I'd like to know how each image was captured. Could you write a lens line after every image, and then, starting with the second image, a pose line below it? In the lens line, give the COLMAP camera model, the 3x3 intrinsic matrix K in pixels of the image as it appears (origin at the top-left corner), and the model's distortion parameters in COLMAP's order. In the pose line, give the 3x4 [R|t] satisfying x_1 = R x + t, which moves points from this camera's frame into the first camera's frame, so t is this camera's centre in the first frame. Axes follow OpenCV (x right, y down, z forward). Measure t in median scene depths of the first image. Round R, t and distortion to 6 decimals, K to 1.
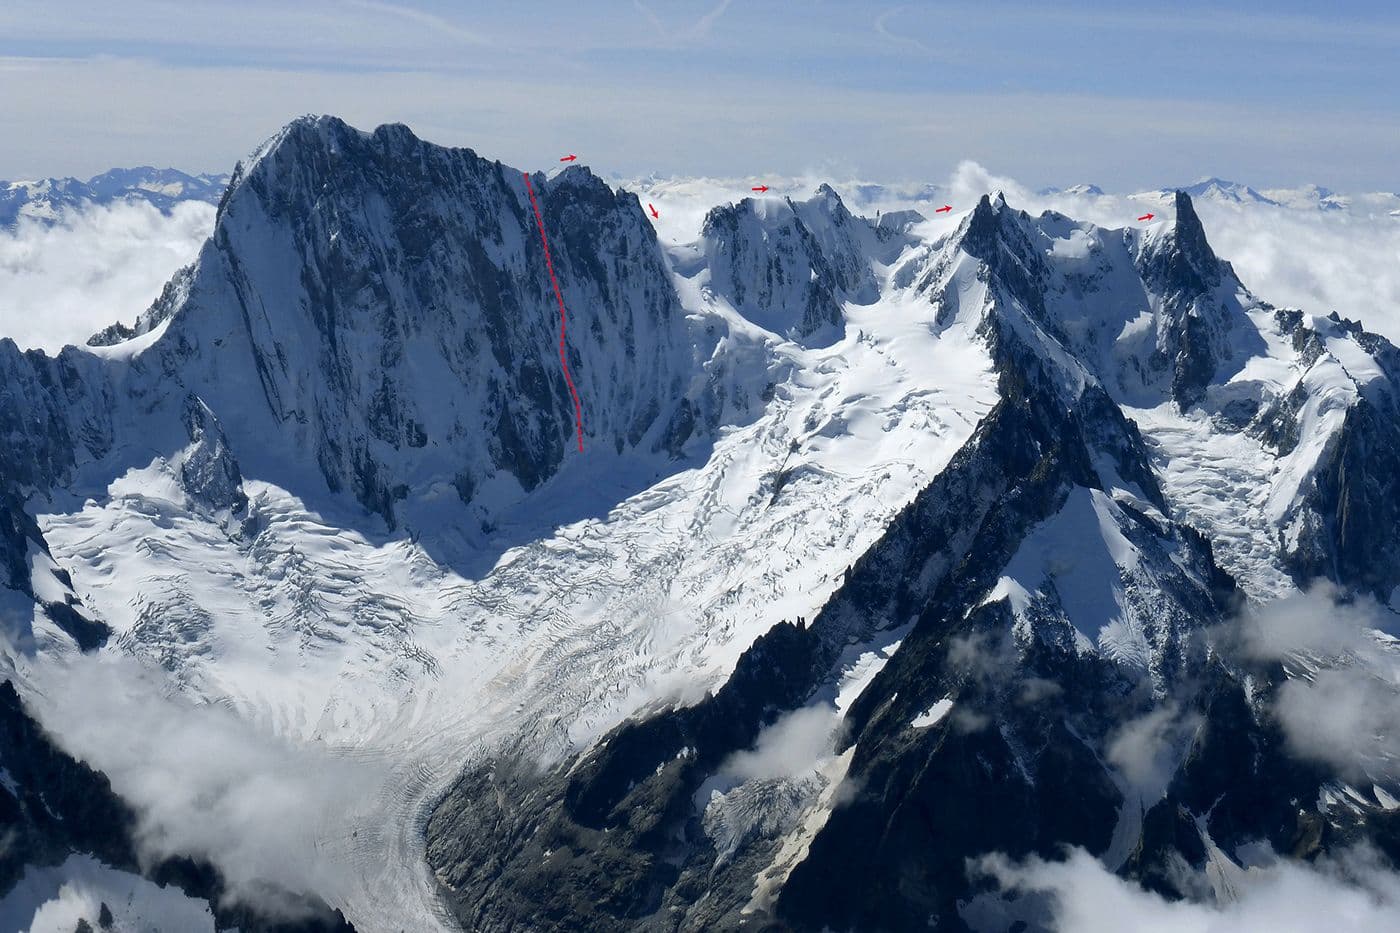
lens RADIAL K [[2289.3, 0, 700.0], [0, 2289.3, 466.5], [0, 0, 1]] dist [0.001269, -0.131963]
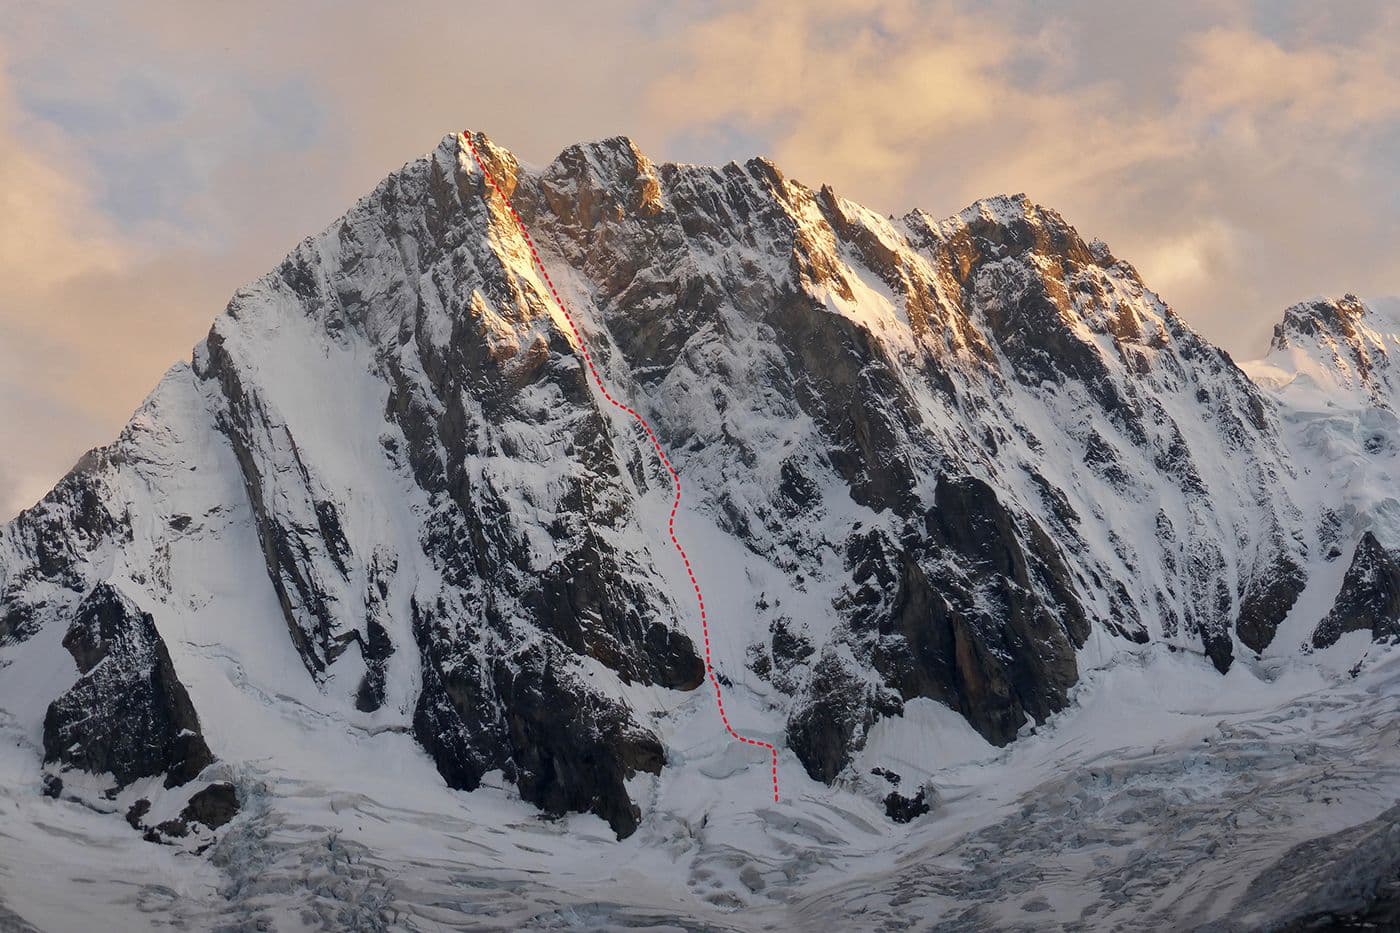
lens RADIAL K [[2289.3, 0, 700.0], [0, 2289.3, 466.5], [0, 0, 1]] dist [0.001269, -0.131963]
pose [[0.998488, -0.052157, -0.017342, -0.109974], [0.034622, 0.841879, -0.538555, 0.160766], [0.042689, 0.537141, 0.842412, 0.654199]]
